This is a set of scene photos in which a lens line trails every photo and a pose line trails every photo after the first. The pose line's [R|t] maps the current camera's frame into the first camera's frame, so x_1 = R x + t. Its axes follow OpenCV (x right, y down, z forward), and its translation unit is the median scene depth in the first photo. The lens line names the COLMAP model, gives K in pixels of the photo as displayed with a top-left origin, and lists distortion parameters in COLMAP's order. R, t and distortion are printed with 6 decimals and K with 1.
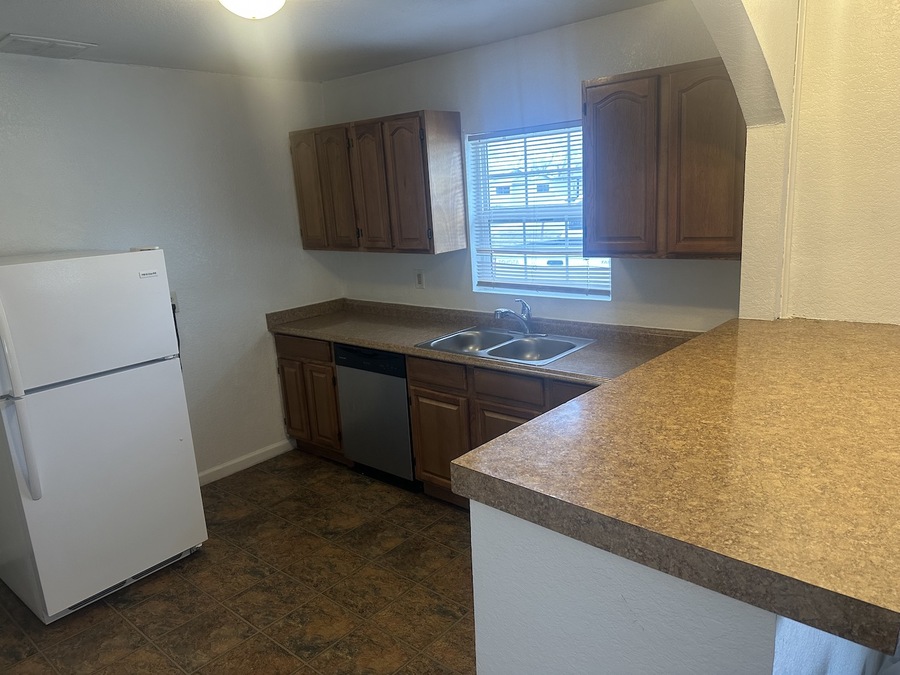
lens RADIAL K [[641.2, 0, 447.6], [0, 641.2, 341.9], [0, 0, 1]] dist [0.046531, -0.043406]
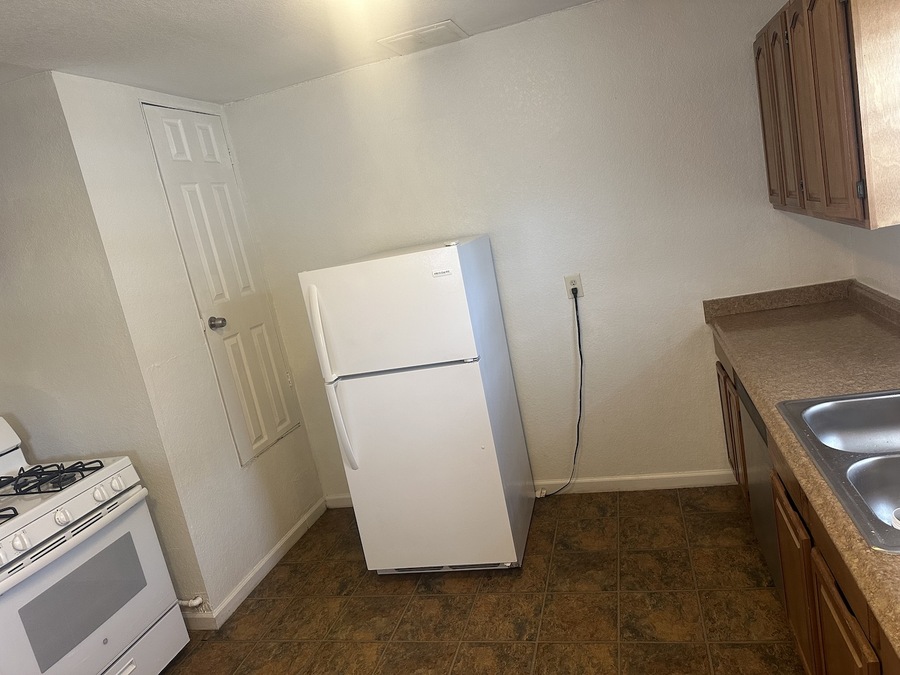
lens RADIAL K [[641.2, 0, 448.8], [0, 641.2, 331.0], [0, 0, 1]] dist [0.046531, -0.043406]
pose [[0.443102, 0.137944, -0.885795, 0.295239], [-0.038565, 0.990109, 0.134897, -0.113701], [0.895642, -0.025613, 0.444038, 0.460283]]
